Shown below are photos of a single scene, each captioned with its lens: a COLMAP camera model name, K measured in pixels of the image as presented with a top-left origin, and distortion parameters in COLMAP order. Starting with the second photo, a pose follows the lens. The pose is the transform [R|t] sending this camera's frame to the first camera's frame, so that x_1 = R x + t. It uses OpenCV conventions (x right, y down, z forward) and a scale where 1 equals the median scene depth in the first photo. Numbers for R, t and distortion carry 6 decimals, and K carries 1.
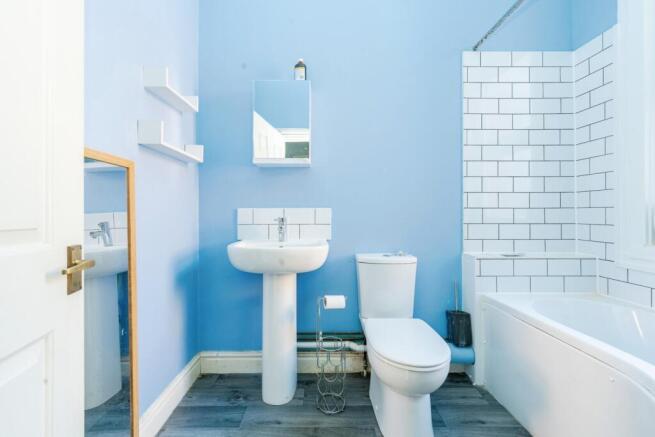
lens RADIAL K [[267.7, 0, 313.3], [0, 267.7, 214.5], [0, 0, 1]] dist [0.000789, -0.000110]
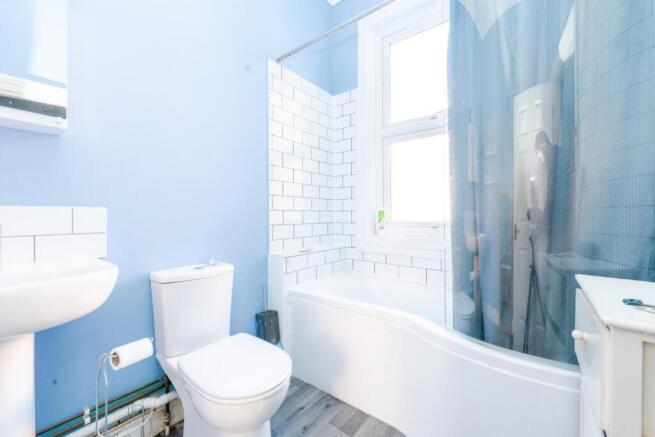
lens RADIAL K [[267.7, 0, 328.2], [0, 267.7, 215.8], [0, 0, 1]] dist [0.000789, -0.000110]
pose [[0.612487, -0.003628, 0.790472, -0.120770], [0.004671, 0.999989, 0.000971, -0.002257], [-0.790467, 0.003097, 0.612497, 0.194319]]
